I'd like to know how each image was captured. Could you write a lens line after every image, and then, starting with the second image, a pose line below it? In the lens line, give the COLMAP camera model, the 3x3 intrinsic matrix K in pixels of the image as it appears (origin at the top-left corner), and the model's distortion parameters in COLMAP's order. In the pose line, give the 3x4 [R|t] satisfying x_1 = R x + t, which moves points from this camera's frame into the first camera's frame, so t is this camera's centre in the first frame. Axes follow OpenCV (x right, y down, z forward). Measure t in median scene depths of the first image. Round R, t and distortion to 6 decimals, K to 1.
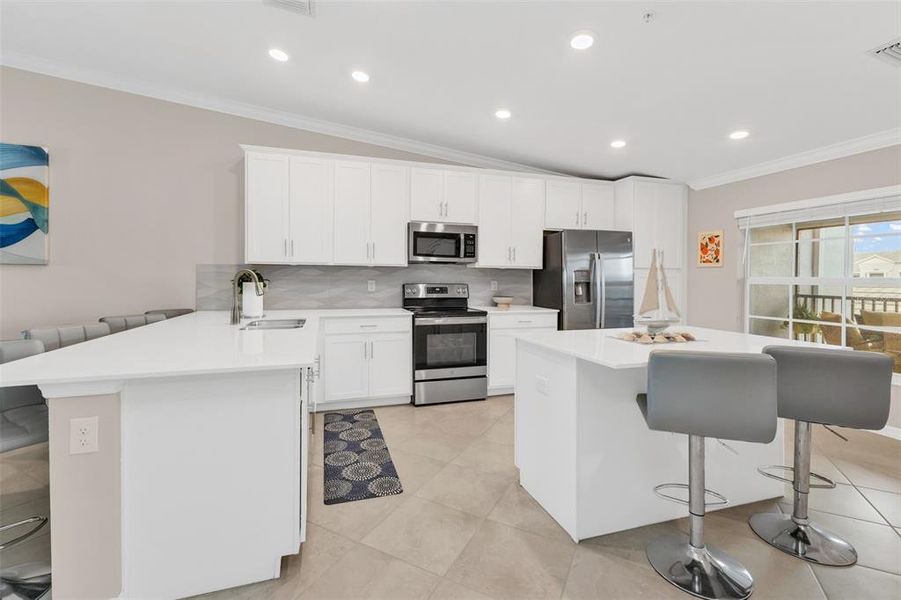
lens RADIAL K [[391.7, 0, 451.0], [0, 391.7, 279.5], [0, 0, 1]] dist [0.009249, -0.000049]
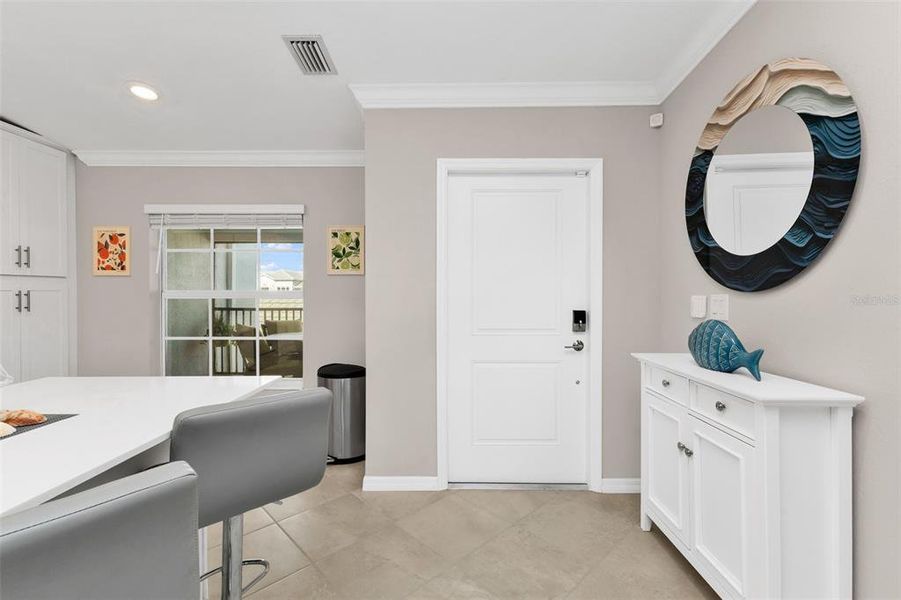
lens RADIAL K [[399.3, 0, 449.5], [0, 399.3, 295.5], [0, 0, 1]] dist [0.001906, -0.000128]
pose [[0.309822, -0.012154, 0.950717, 0.160003], [0.007142, 0.999920, 0.010455, 0.000719], [-0.950768, 0.003551, 0.309884, 0.192461]]
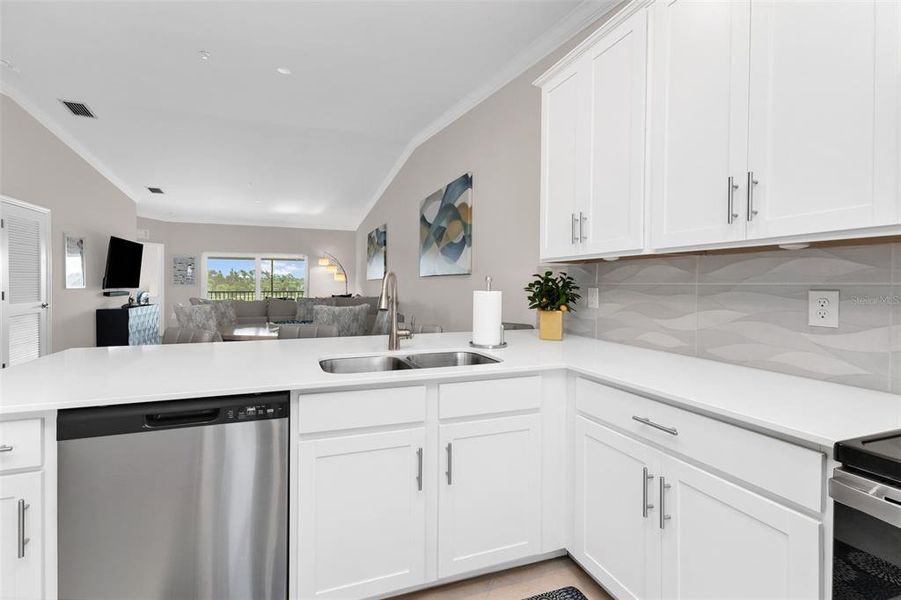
lens RADIAL K [[397.6, 0, 422.5], [0, 397.6, 290.0], [0, 0, 1]] dist [0.001853, -0.000042]
pose [[0.018328, 0.009699, -0.999785, 0.109690], [-0.004387, 0.999944, 0.009620, -0.001006], [0.999822, 0.004210, 0.018370, 0.682169]]
